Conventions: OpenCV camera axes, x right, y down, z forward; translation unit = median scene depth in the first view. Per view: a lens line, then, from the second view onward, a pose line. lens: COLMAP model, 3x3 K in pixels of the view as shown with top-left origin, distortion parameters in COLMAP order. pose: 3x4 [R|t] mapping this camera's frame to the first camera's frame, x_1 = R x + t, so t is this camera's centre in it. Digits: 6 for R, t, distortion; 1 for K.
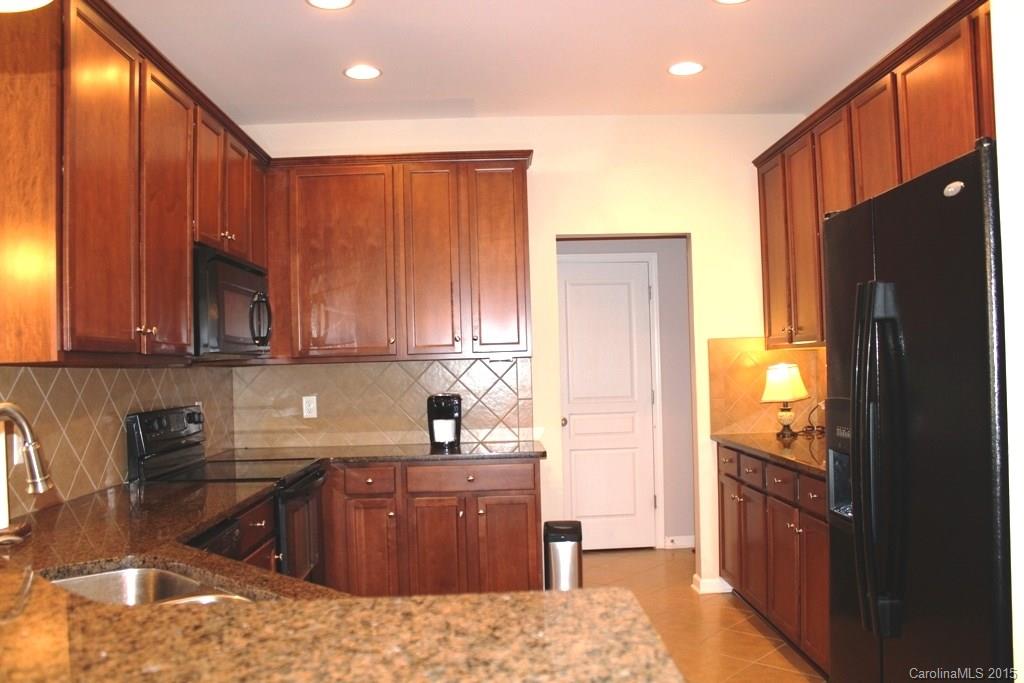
lens RADIAL K [[854.7, 0, 512.0], [0, 854.7, 341.5], [0, 0, 1]] dist [-0.162596, 0.136020]
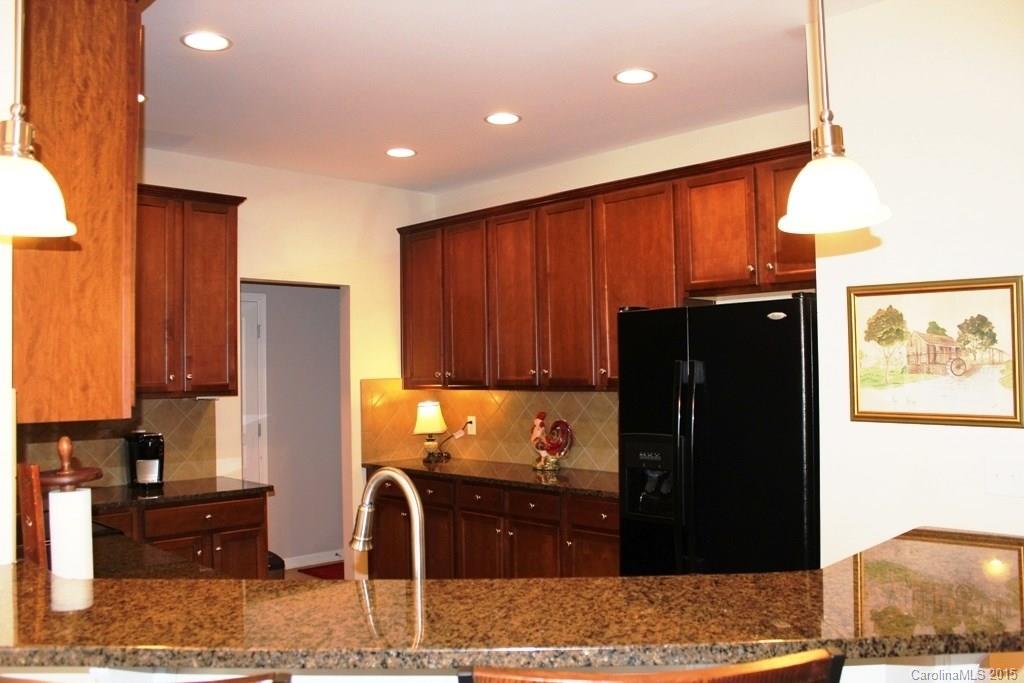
lens RADIAL K [[854.7, 0, 512.0], [0, 854.7, 341.5], [0, 0, 1]] dist [-0.162596, 0.136020]
pose [[0.734018, 0.041630, 0.677853, -0.860696], [-0.022860, 0.999068, -0.036603, -0.036623], [-0.678745, 0.011372, 0.734286, 0.041582]]
